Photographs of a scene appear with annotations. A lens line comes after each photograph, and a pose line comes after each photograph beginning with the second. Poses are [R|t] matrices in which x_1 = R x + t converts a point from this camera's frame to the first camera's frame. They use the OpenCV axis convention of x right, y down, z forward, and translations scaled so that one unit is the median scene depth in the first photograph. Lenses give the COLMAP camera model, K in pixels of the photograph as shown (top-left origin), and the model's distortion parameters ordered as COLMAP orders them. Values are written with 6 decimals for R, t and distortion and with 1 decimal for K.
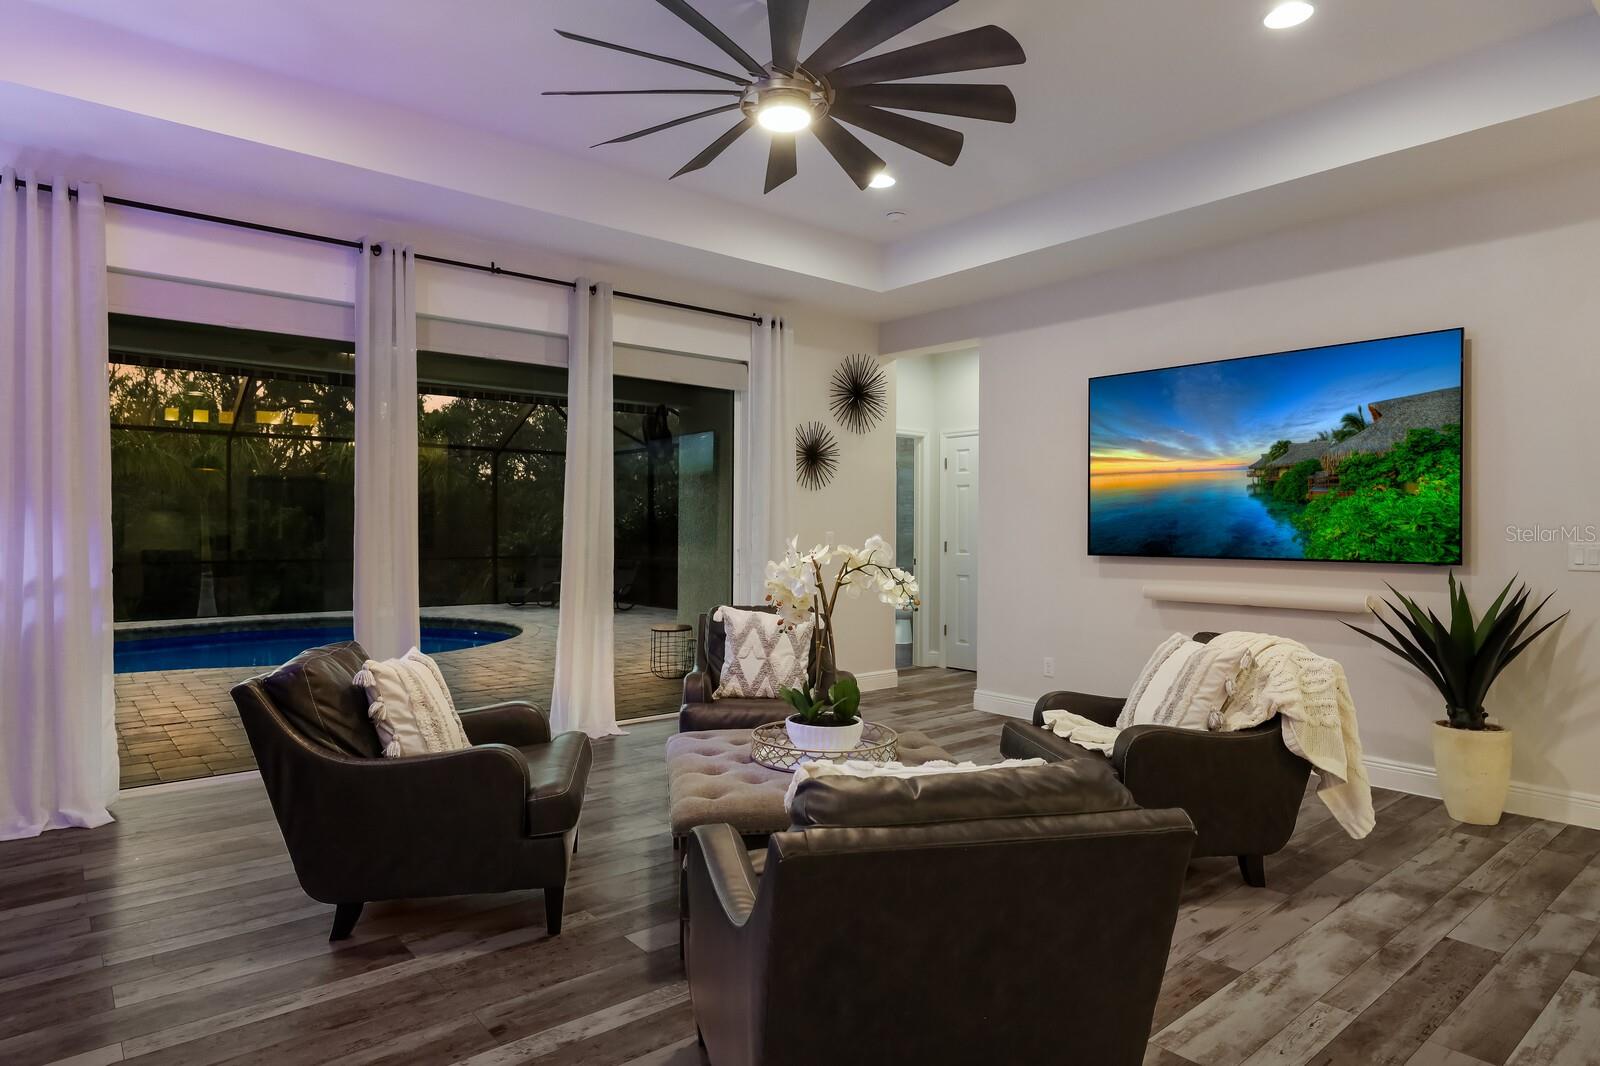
lens RADIAL K [[912.2, 0, 793.4], [0, 912.2, 527.1], [0, 0, 1]] dist [-0.004484, 0.002369]
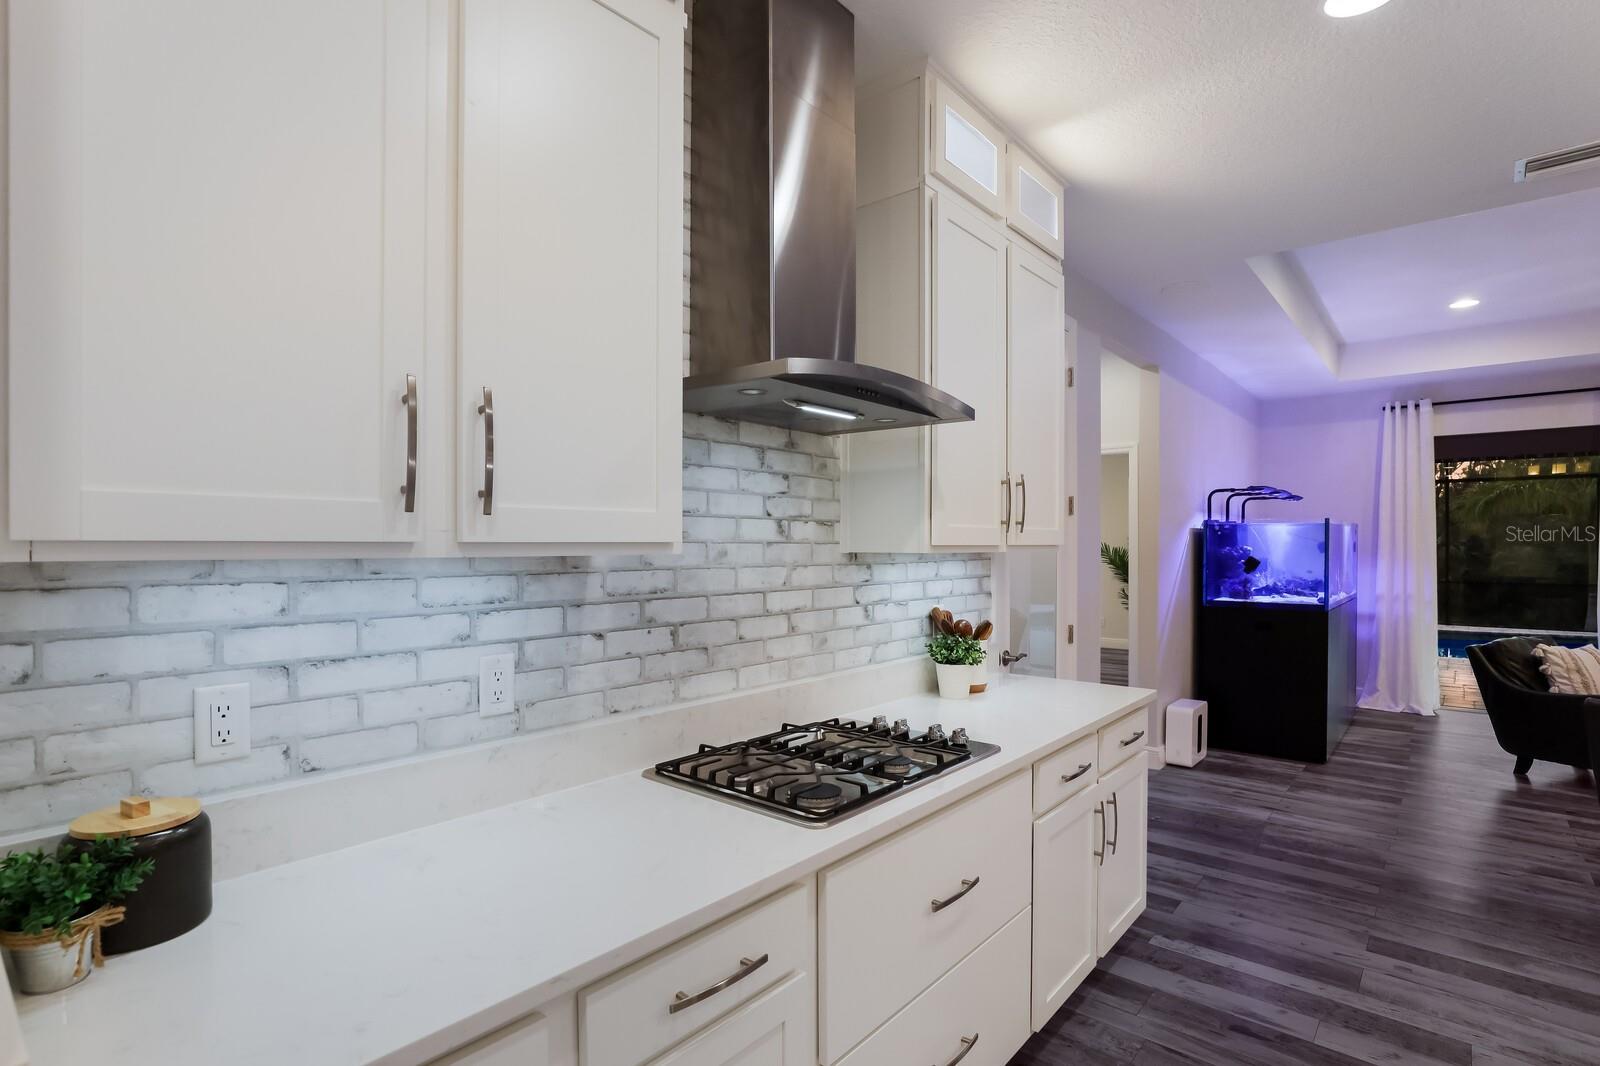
lens RADIAL K [[787.1, 0, 788.1], [0, 787.1, 551.8], [0, 0, 1]] dist [-0.036695, 0.013722]
pose [[0.158480, 0.005125, -0.987349, 0.606022], [0.003096, 0.999979, 0.005687, -0.045787], [0.987357, -0.003958, 0.158461, -0.581828]]
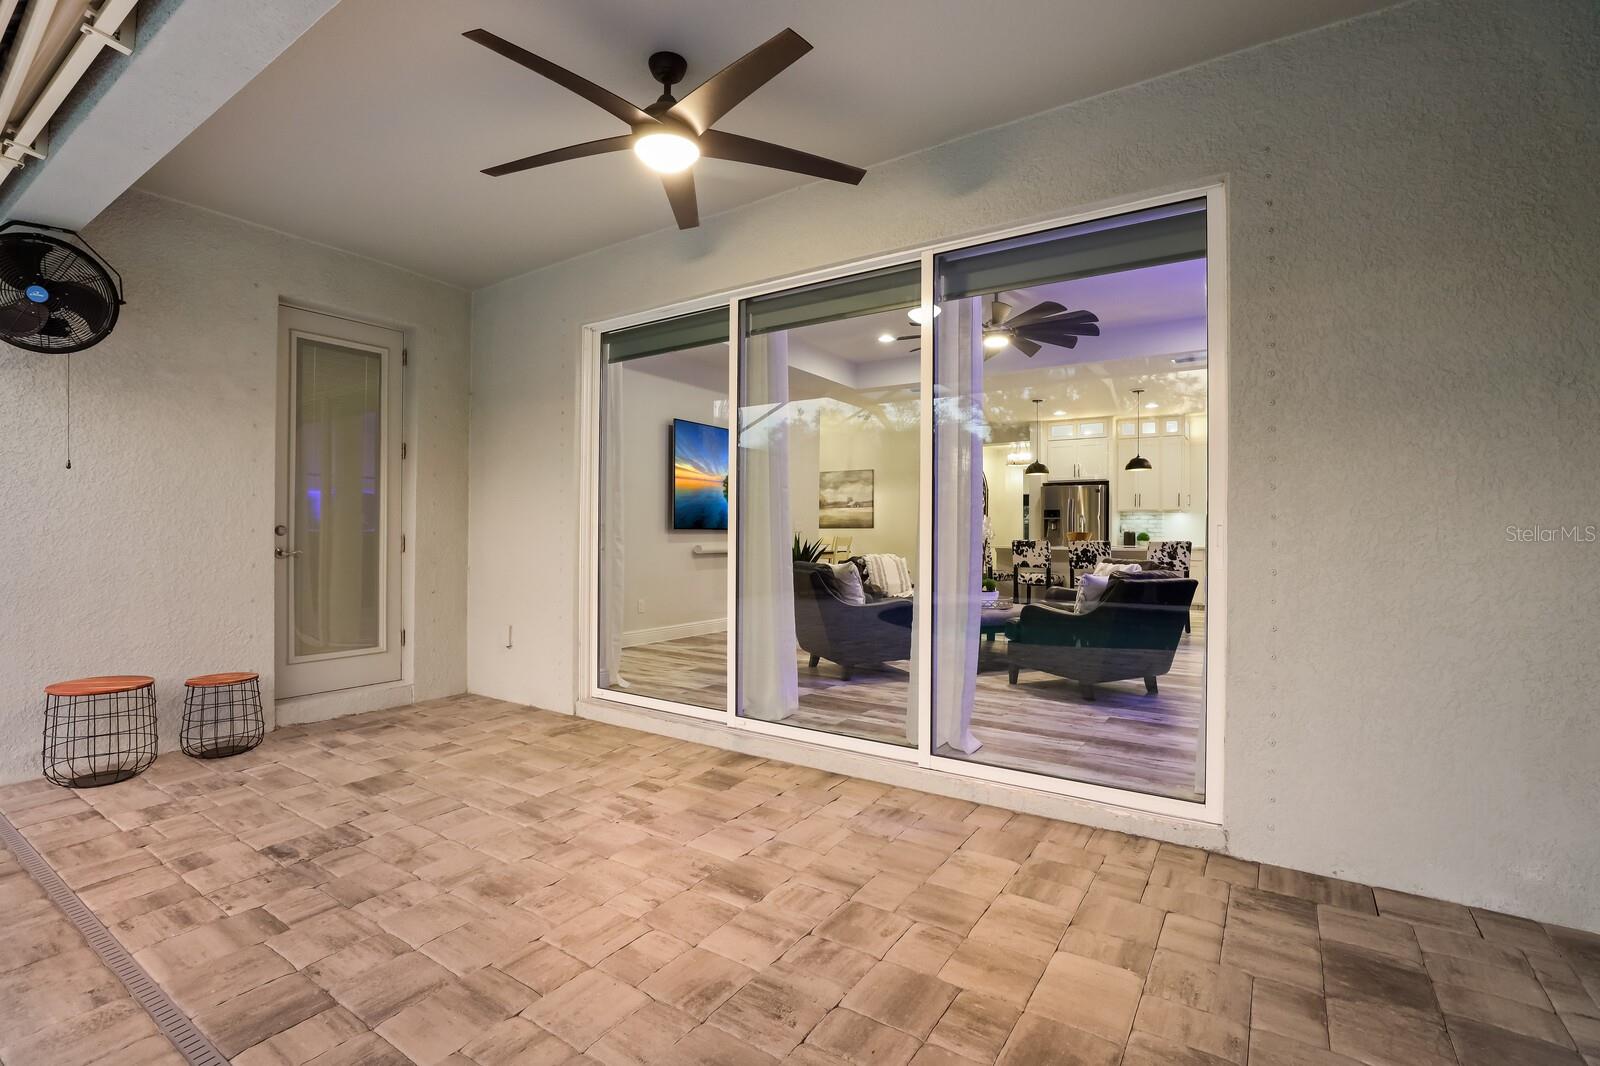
lens RADIAL K [[729.3, 0, 800.0], [0, 729.3, 533.0], [0, 0, 1]] dist [-0.028250, 0.000228]
pose [[-0.285309, -0.005738, 0.958418, -1.199021], [-0.011058, 0.999935, 0.002695, 0.039350], [-0.958372, -0.009829, -0.285354, 1.440256]]
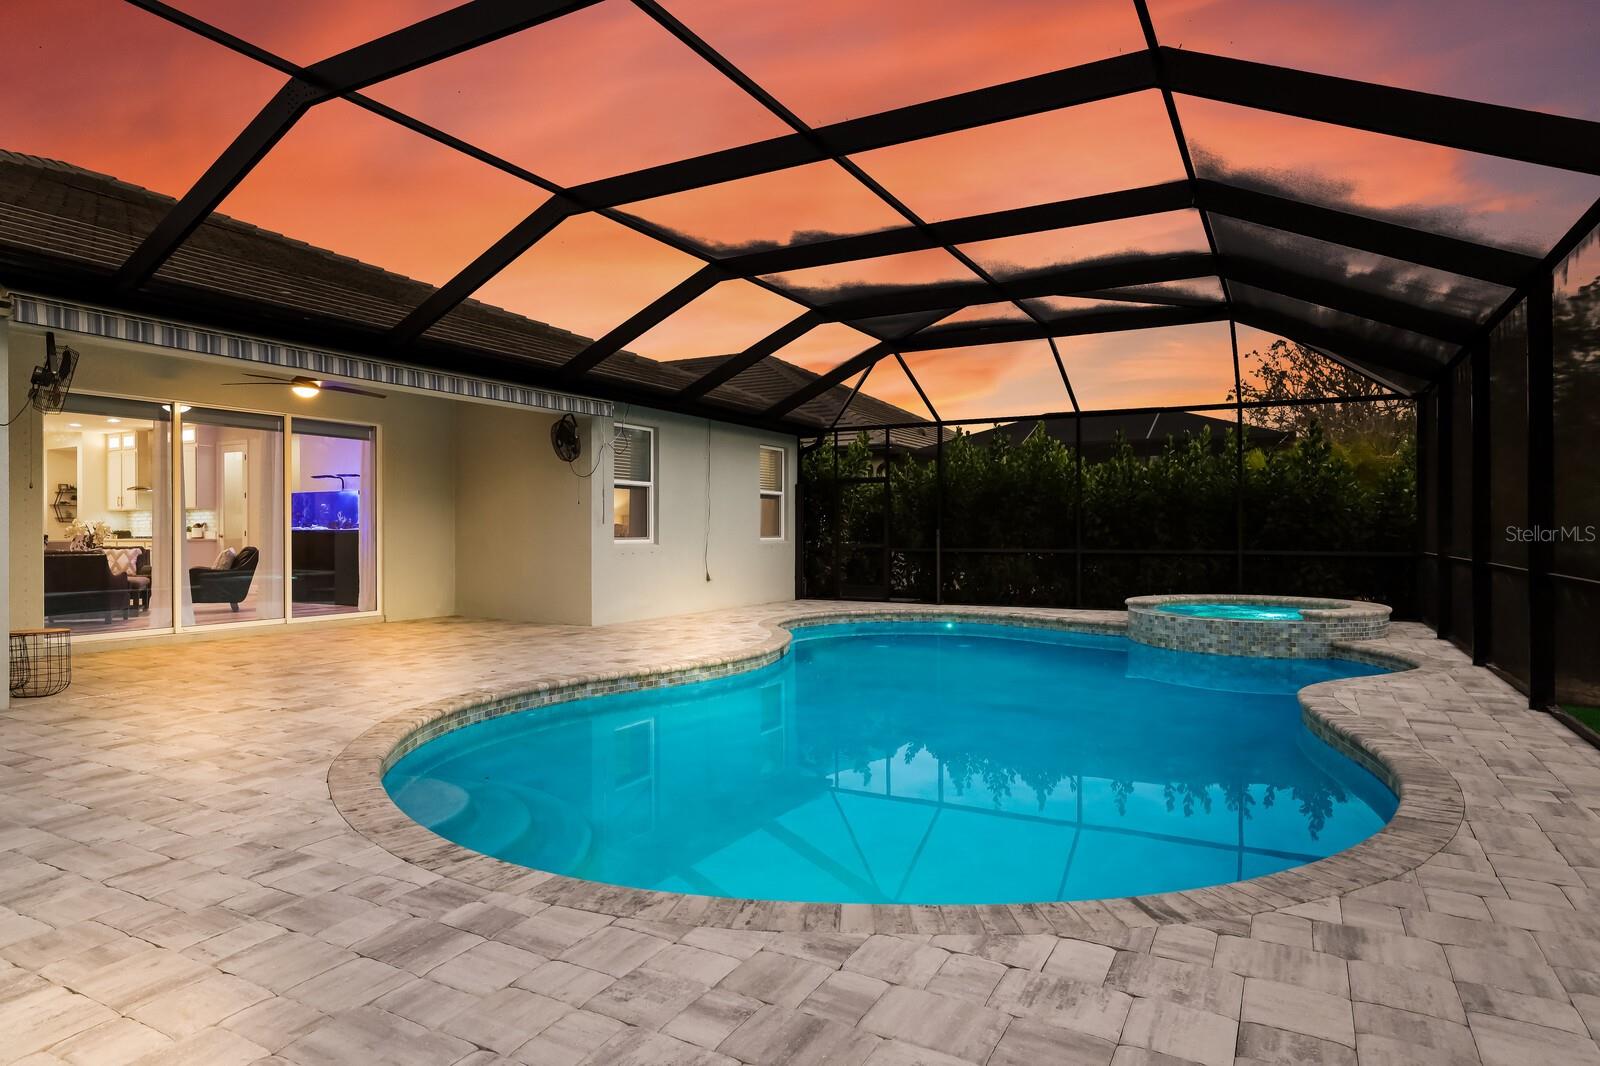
lens RADIAL K [[912.2, 0, 793.4], [0, 912.2, 527.1], [0, 0, 1]] dist [-0.004484, 0.002369]
pose [[-0.929406, -0.005546, -0.369016, -0.852100], [-0.002558, 0.999960, -0.008587, 0.049854], [0.369049, -0.007037, -0.929383, 3.805463]]
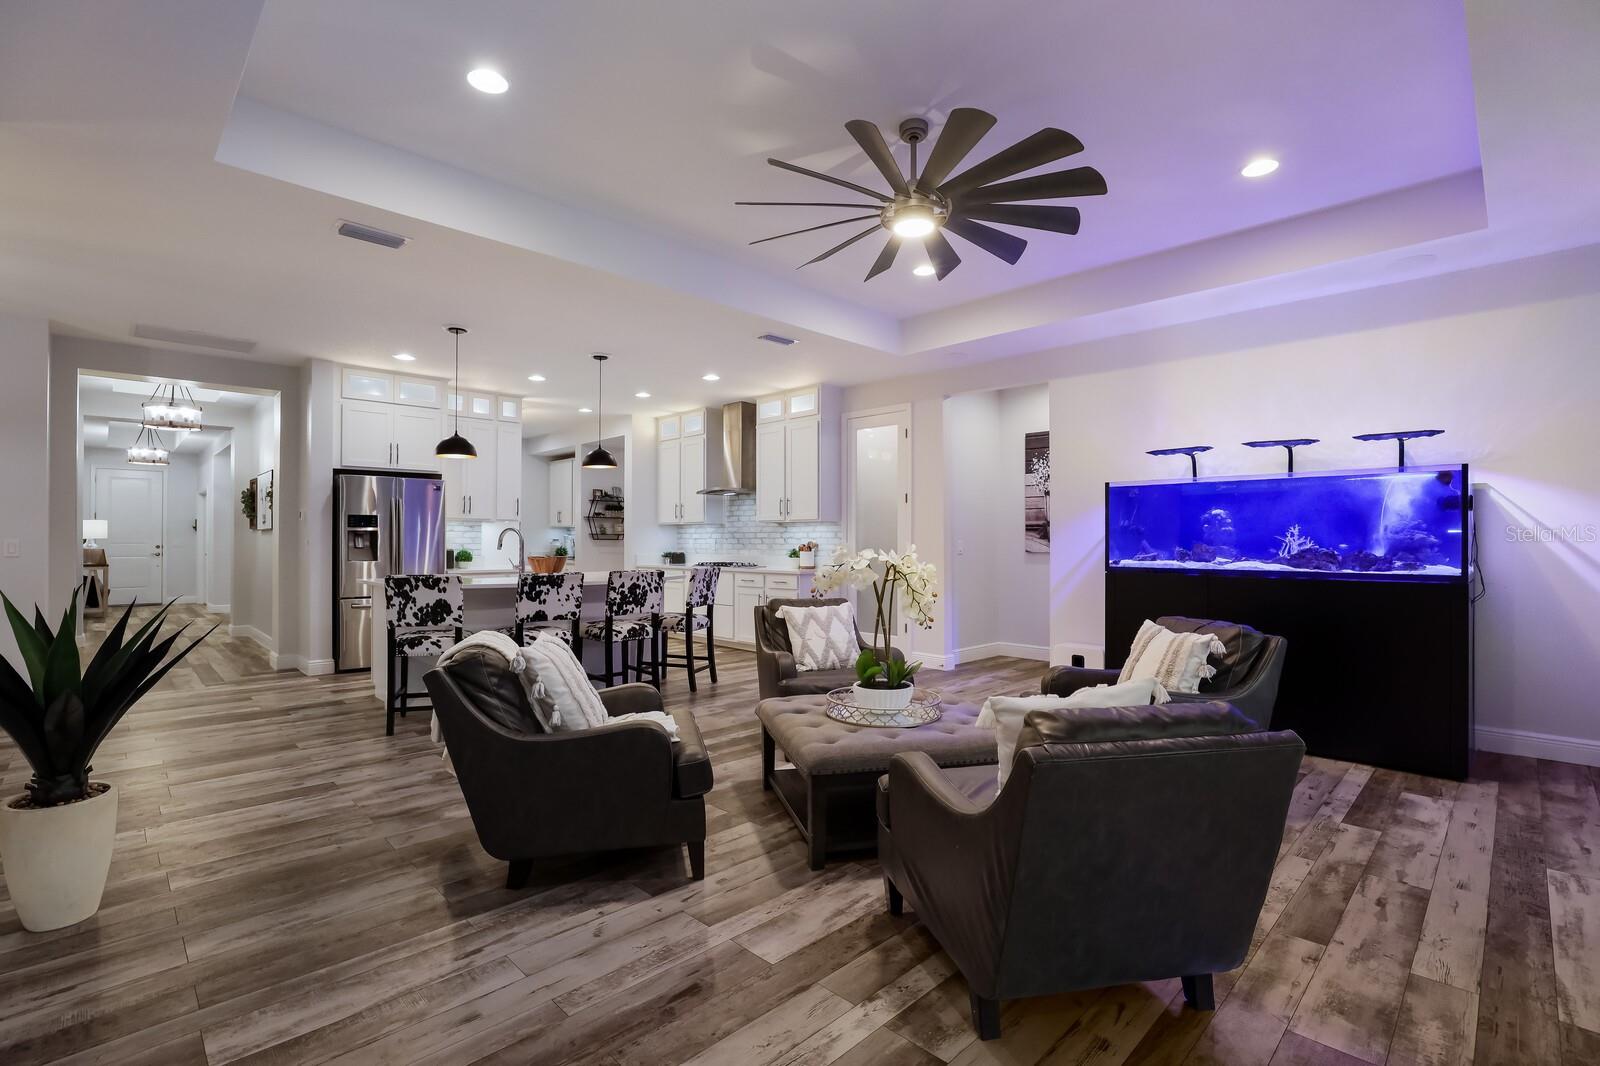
lens RADIAL K [[731.1, 0, 789.3], [0, 731.1, 524.6], [0, 0, 1]] dist [-0.037289, 0.011579]
pose [[-0.996981, -0.008374, -0.077188, 0.174658], [-0.006513, 0.999683, -0.024328, 0.007568], [0.077368, -0.023752, -0.996720, 1.443962]]
